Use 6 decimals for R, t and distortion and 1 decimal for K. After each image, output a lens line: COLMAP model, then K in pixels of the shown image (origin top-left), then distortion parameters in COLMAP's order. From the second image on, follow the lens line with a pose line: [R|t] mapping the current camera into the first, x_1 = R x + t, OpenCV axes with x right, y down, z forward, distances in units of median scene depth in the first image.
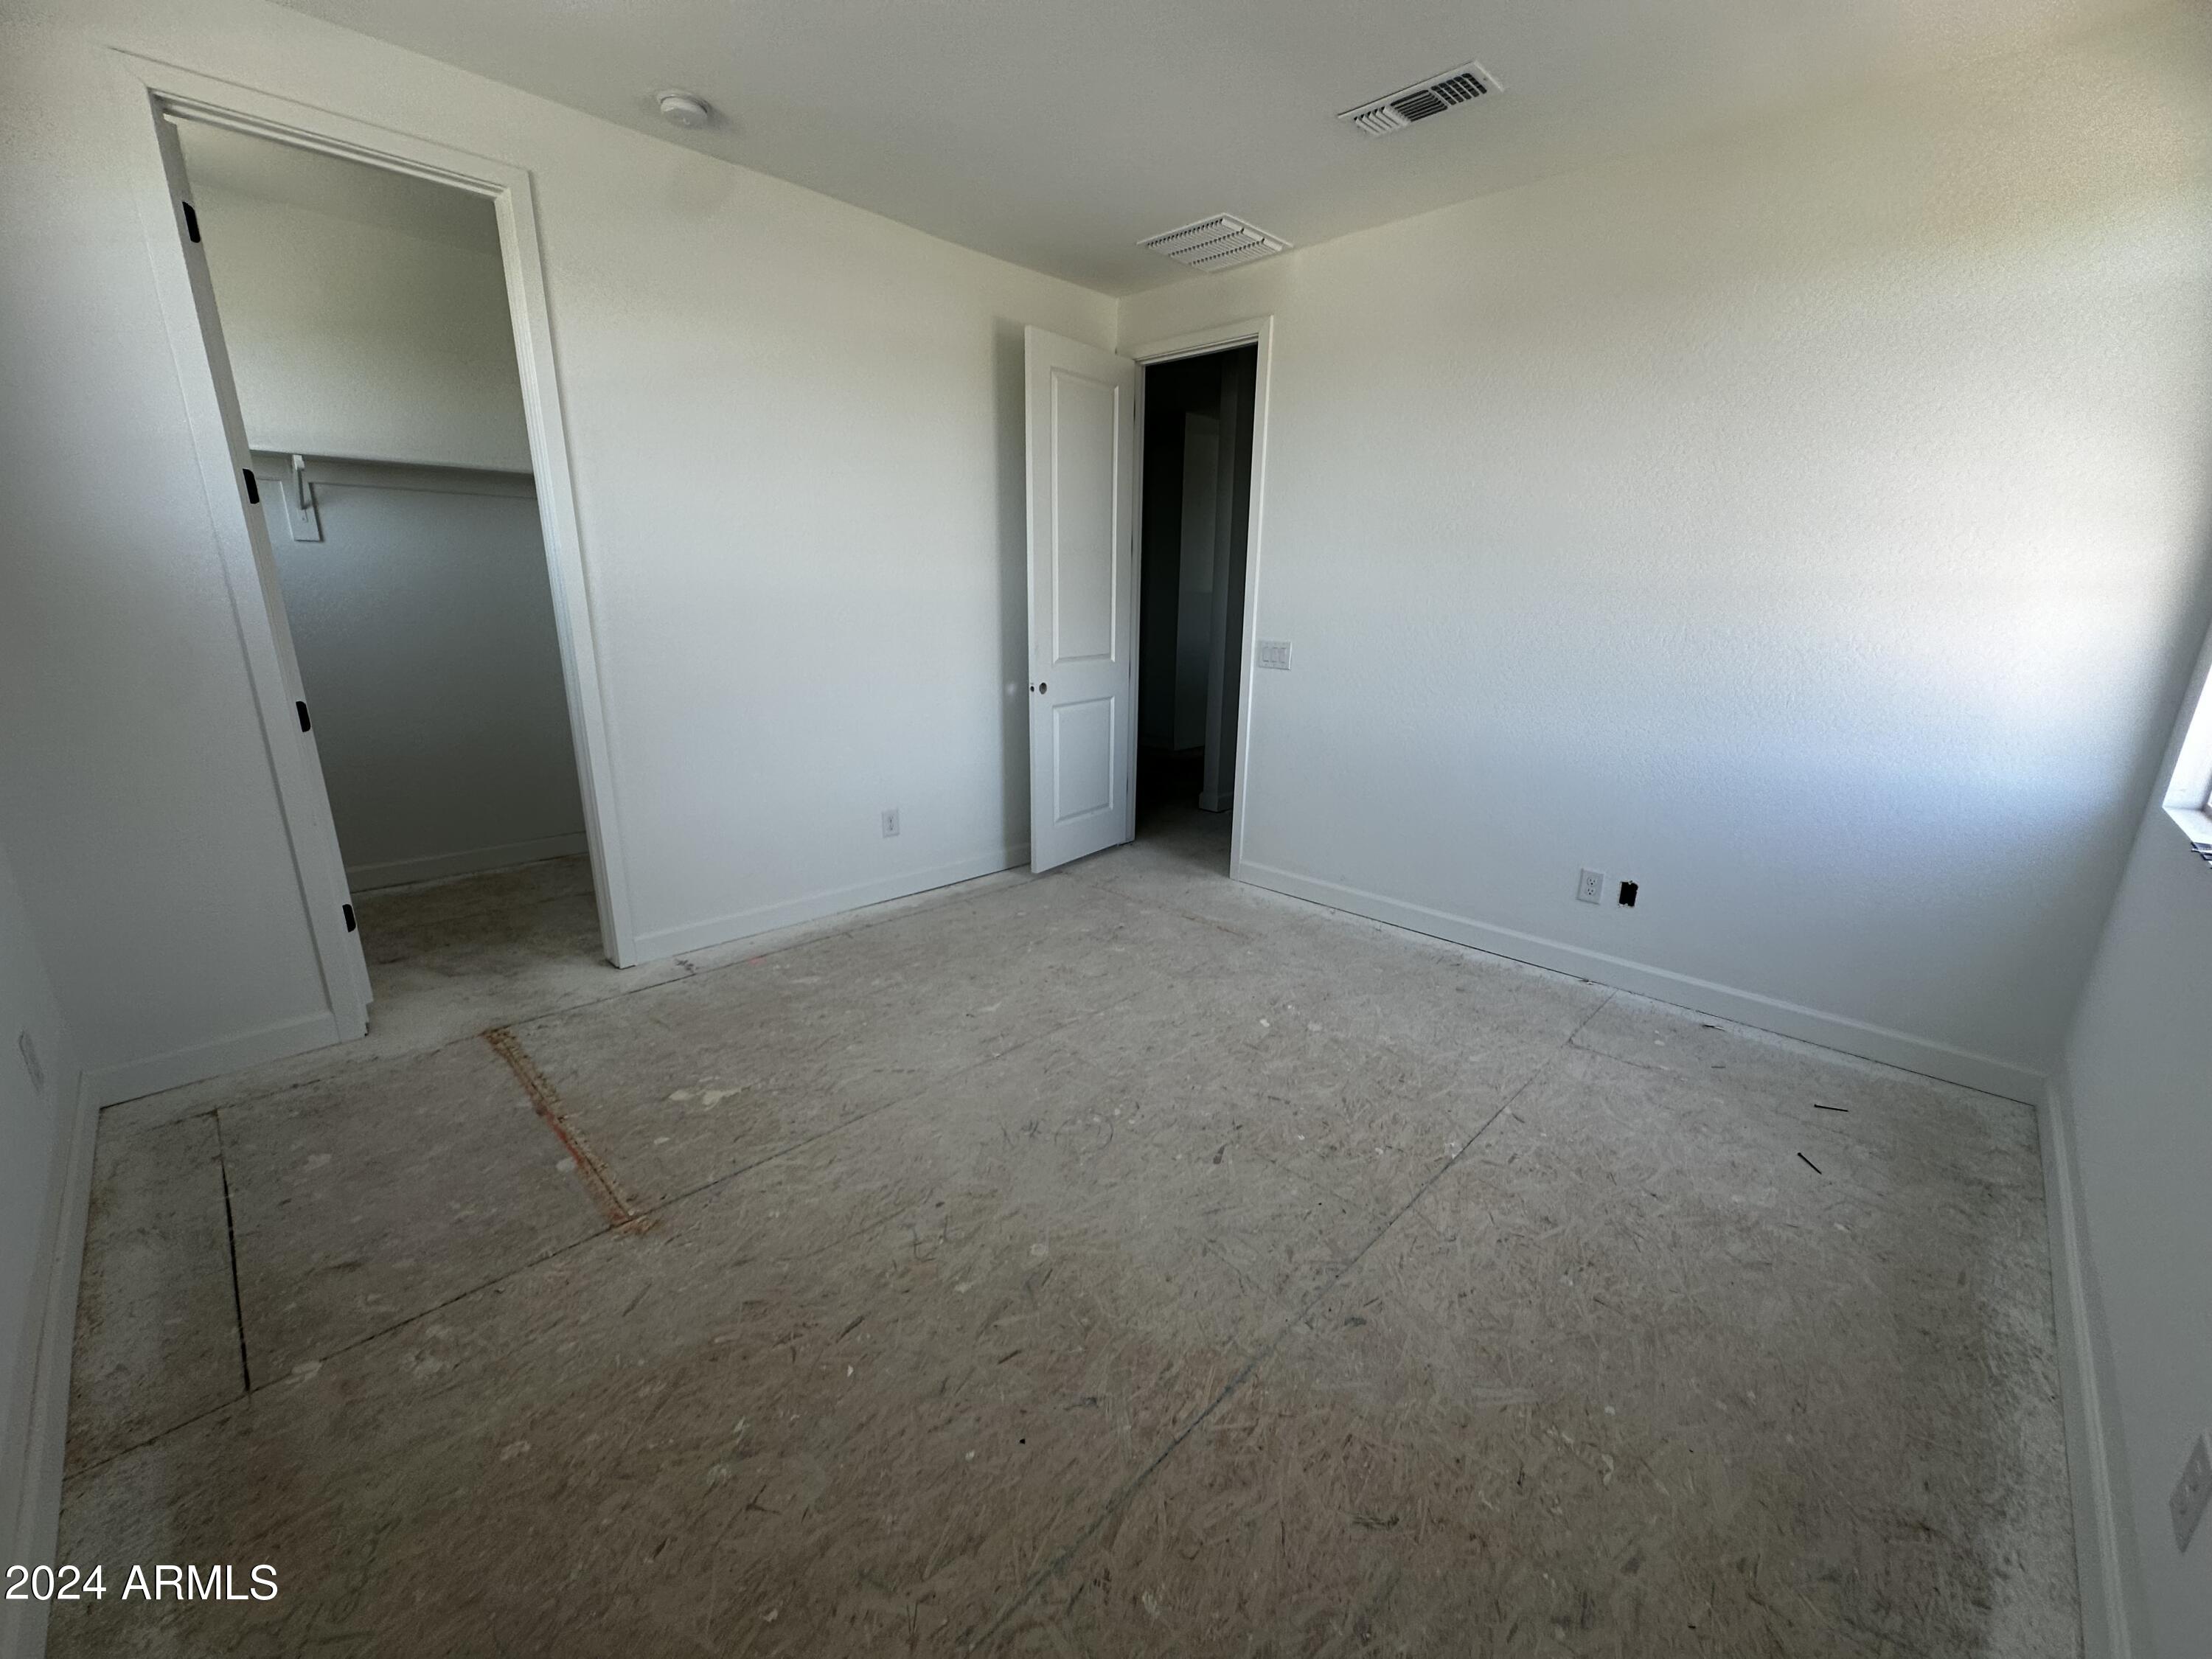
lens RADIAL K [[887.3, 0, 1102.7], [0, 887.3, 829.6], [0, 0, 1]] dist [-0.003559, -0.000170]
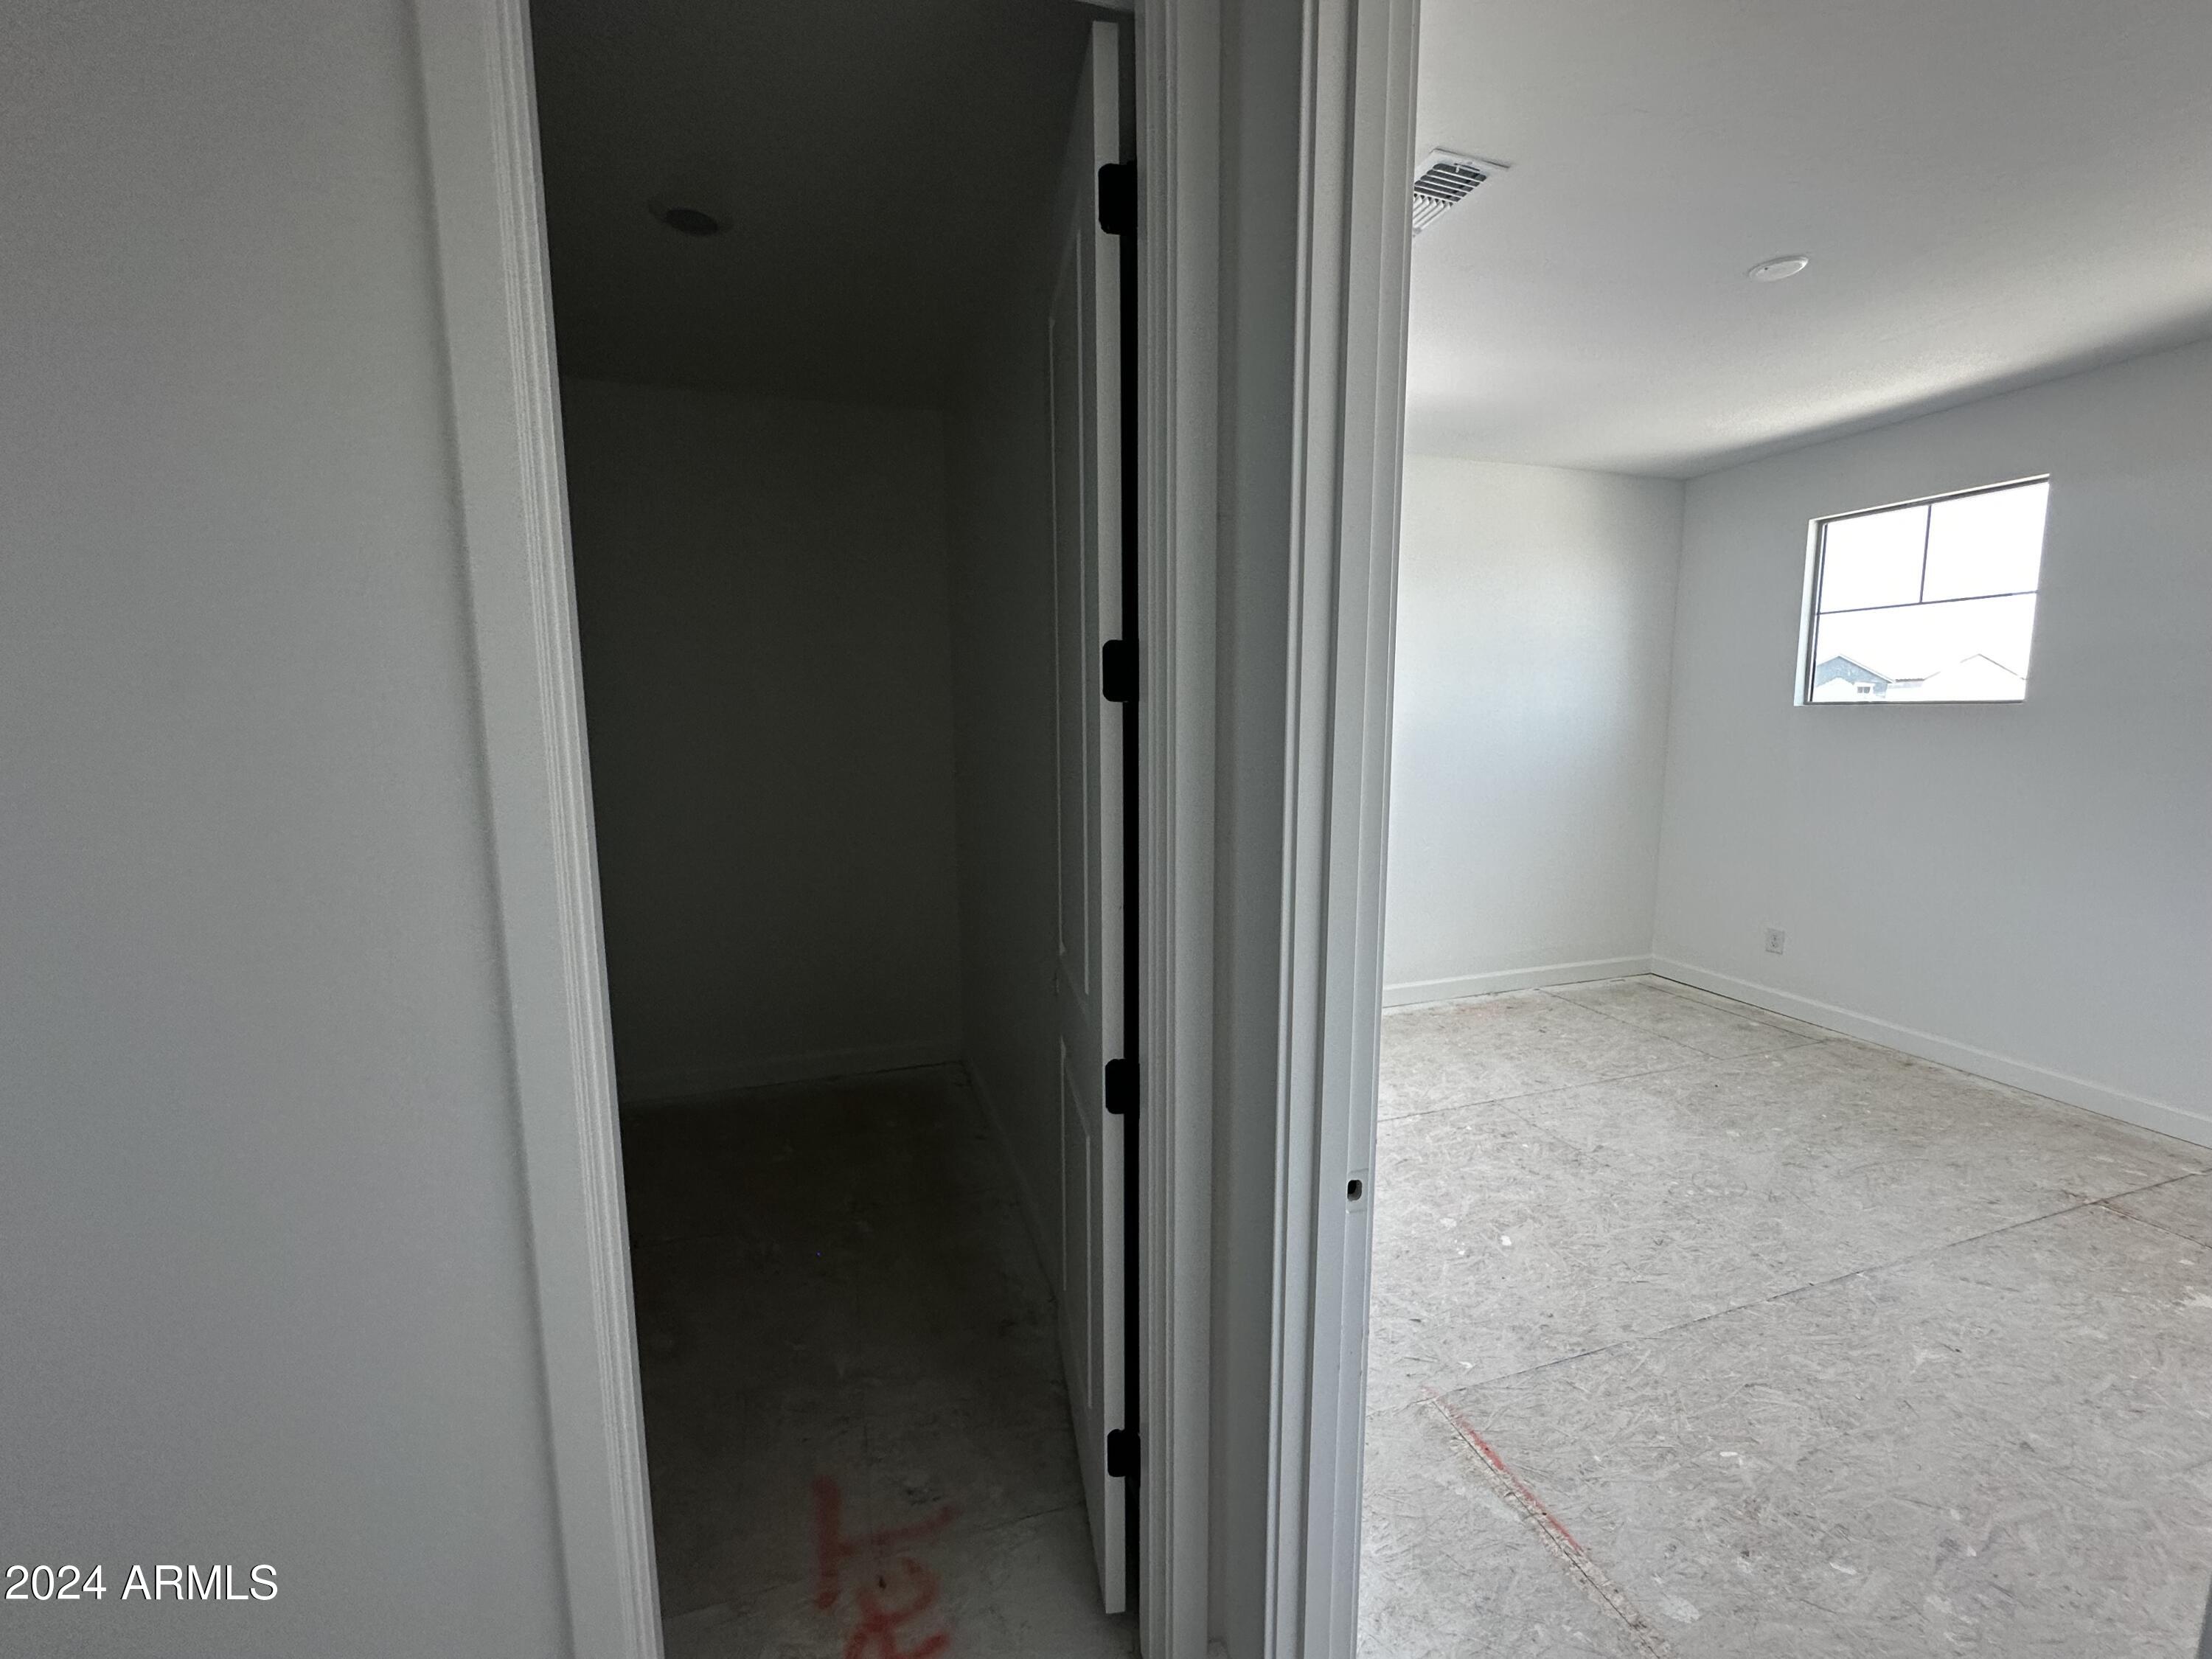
lens RADIAL K [[887.3, 0, 1109.9], [0, 887.3, 826.8], [0, 0, 1]] dist [-0.003559, -0.000170]
pose [[-0.884559, -0.068754, 0.461333, 0.177979], [0.117986, 0.923926, 0.363923, -0.604754], [-0.451259, 0.376342, -0.809155, 2.005072]]
